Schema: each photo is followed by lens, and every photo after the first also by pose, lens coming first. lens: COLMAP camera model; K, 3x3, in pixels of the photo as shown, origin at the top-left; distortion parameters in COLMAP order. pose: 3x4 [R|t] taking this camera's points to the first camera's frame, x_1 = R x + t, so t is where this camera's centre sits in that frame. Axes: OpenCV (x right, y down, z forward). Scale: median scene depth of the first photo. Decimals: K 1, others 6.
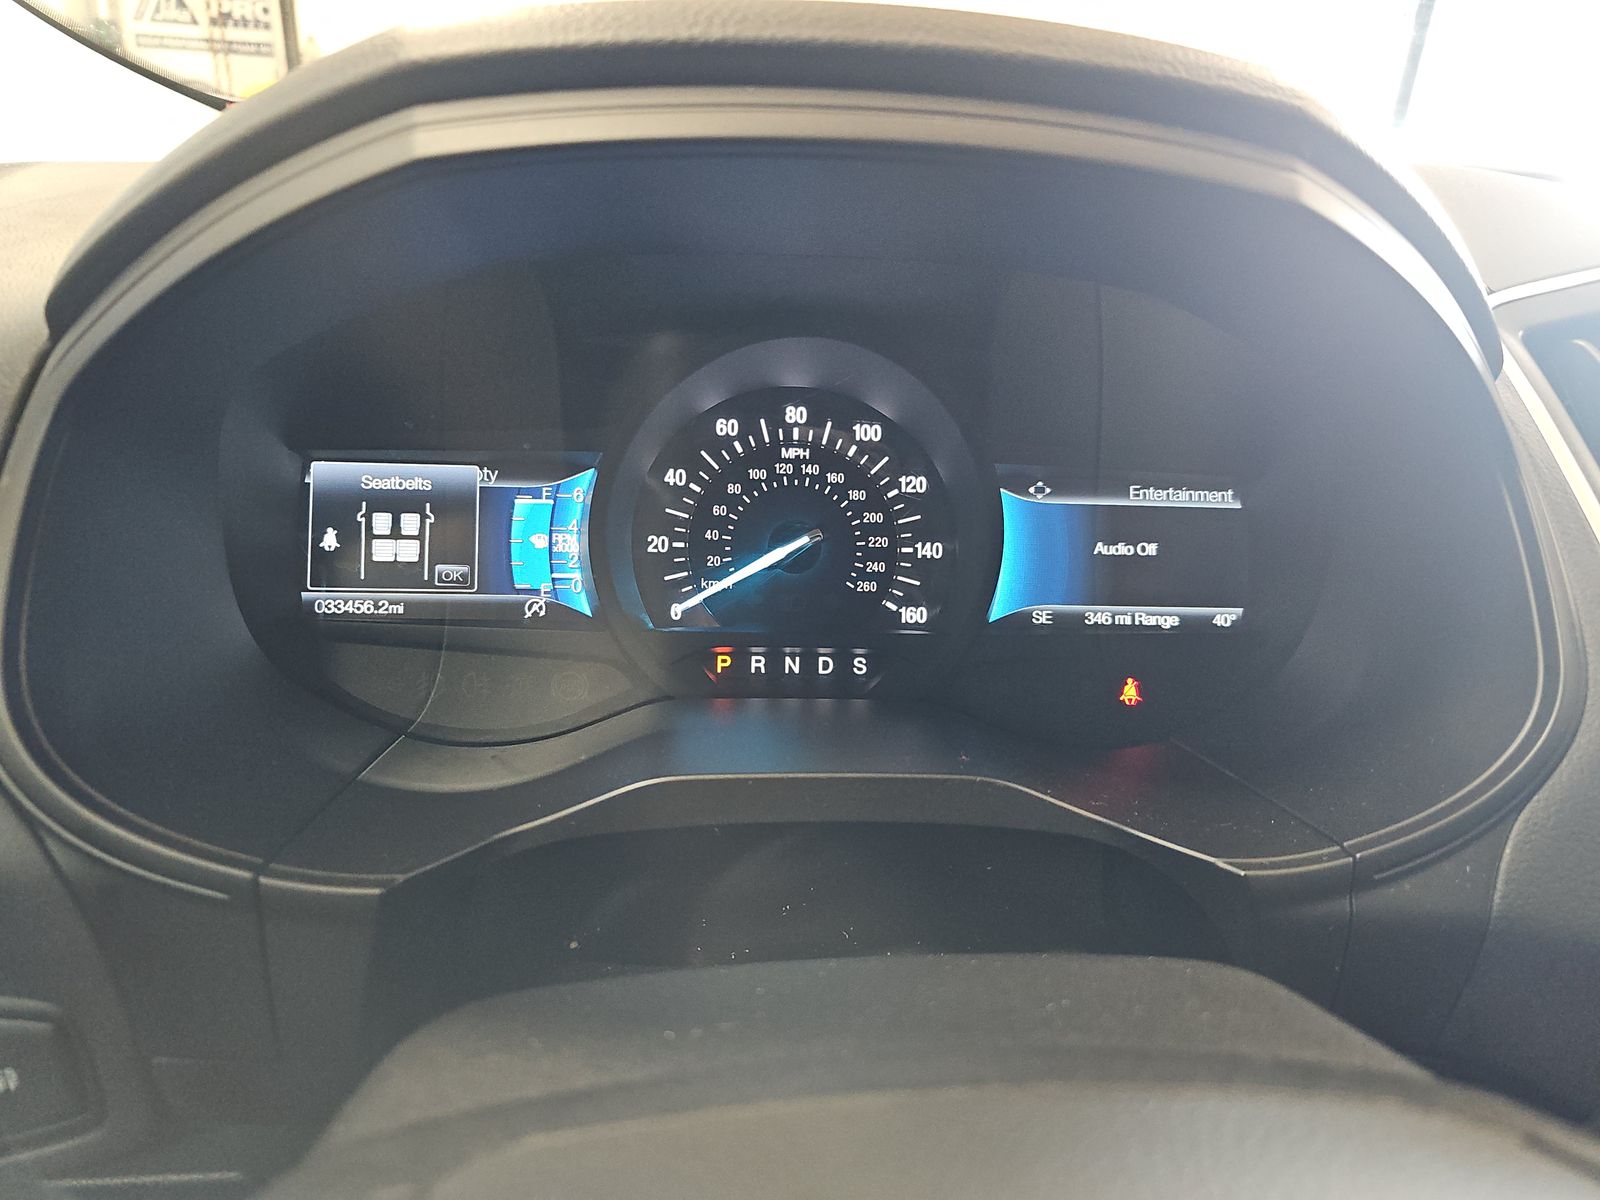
lens RADIAL K [[1041.1, 0, 823.8], [0, 1041.1, 621.1], [0, 0, 1]] dist [0.047974, -0.041017]
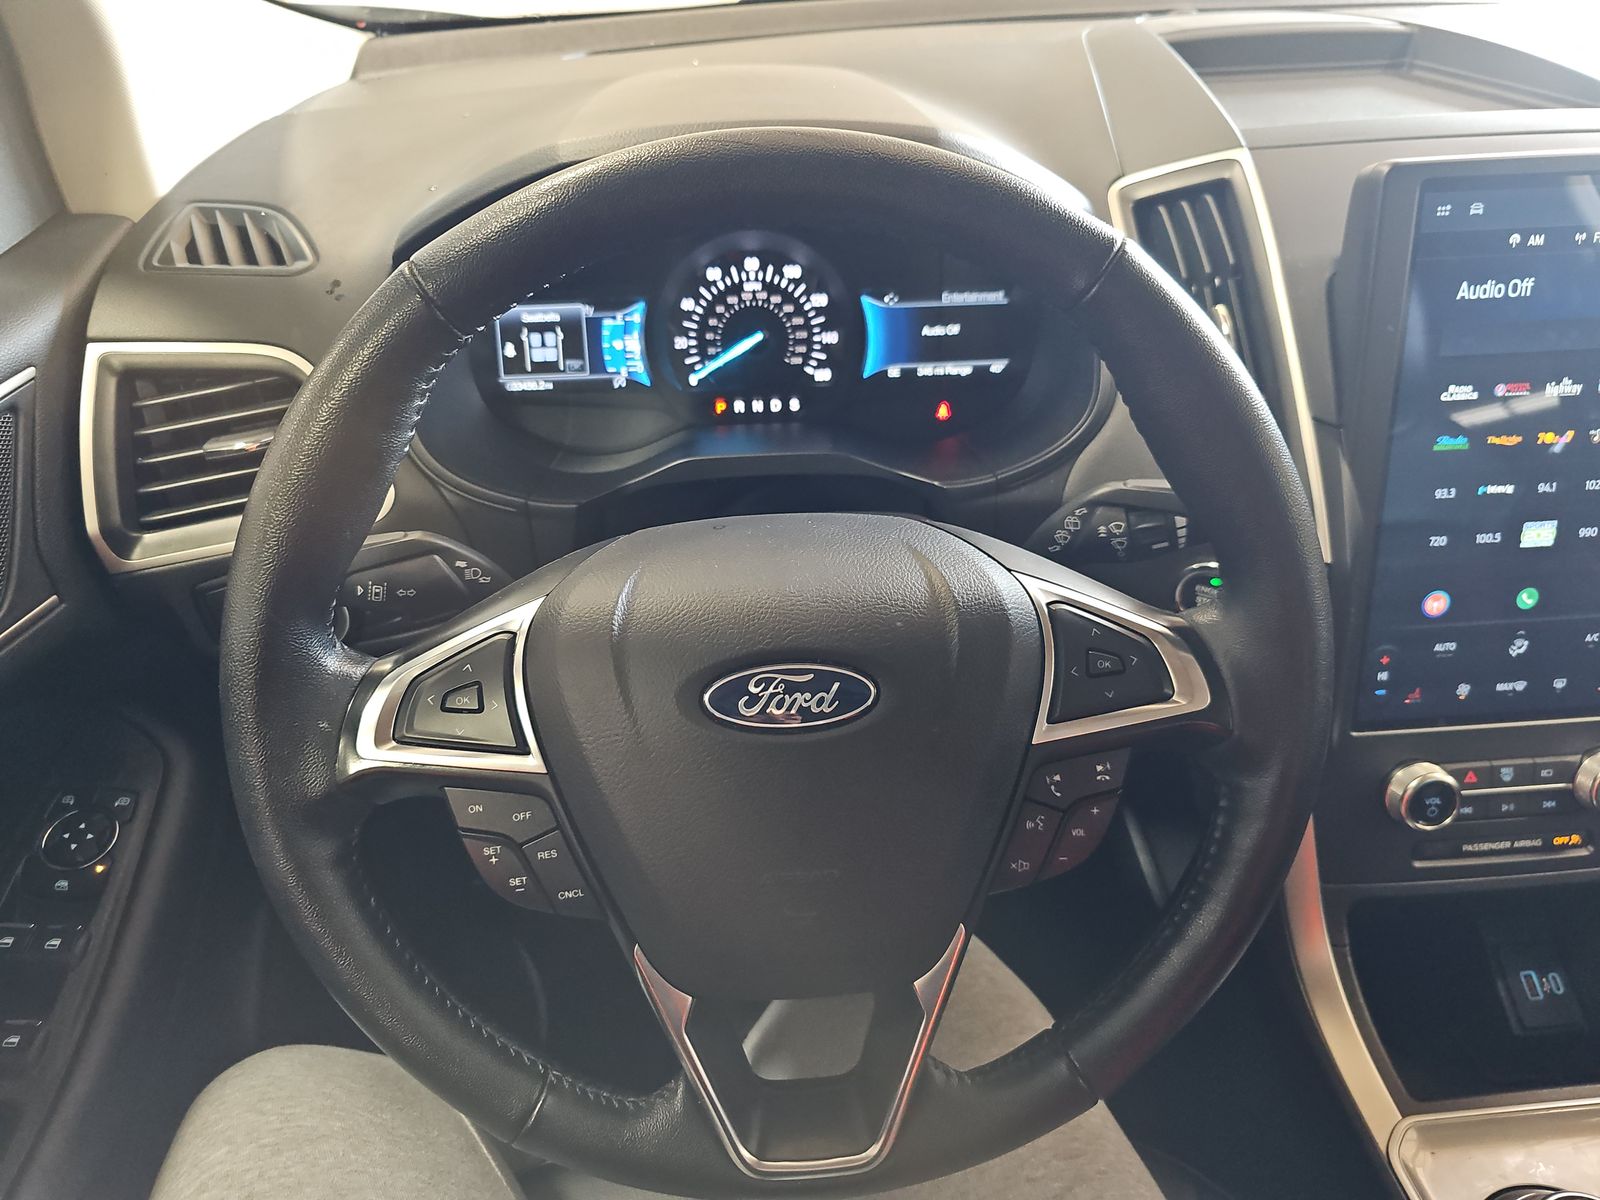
lens RADIAL K [[1041.1, 0, 809.5], [0, 1041.1, 606.7], [0, 0, 1]] dist [0.047974, -0.041017]
pose [[0.997038, -0.036891, -0.067481, 0.172810], [0.050707, 0.975041, 0.216156, -0.006691], [0.057823, -0.218938, 0.974024, -0.879087]]
